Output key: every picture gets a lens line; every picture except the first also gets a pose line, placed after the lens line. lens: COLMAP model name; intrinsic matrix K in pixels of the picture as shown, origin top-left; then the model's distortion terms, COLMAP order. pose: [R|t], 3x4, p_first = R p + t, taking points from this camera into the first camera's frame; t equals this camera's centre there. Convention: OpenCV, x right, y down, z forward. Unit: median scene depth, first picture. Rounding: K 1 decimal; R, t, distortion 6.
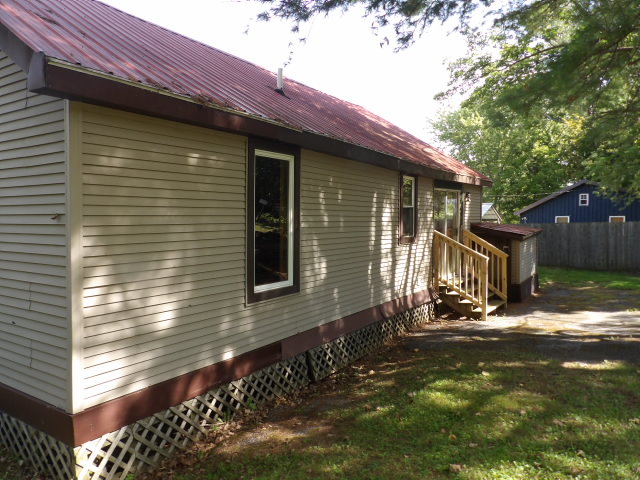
lens RADIAL K [[458.6, 0, 320.0], [0, 458.6, 240.0], [0, 0, 1]] dist [0.001014, -0.000605]
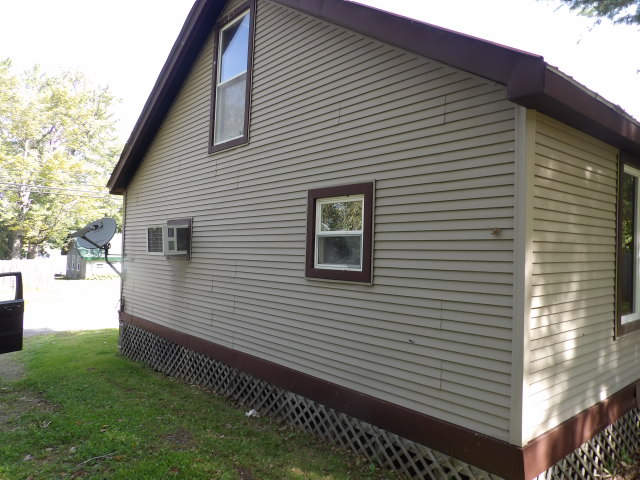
lens RADIAL K [[458.6, 0, 320.0], [0, 458.6, 240.0], [0, 0, 1]] dist [0.001014, -0.000605]
pose [[0.967271, 0.008659, -0.253596, -0.582649], [-0.027036, 0.997245, -0.069071, 0.036270], [0.252299, 0.073666, 0.964841, -0.005321]]
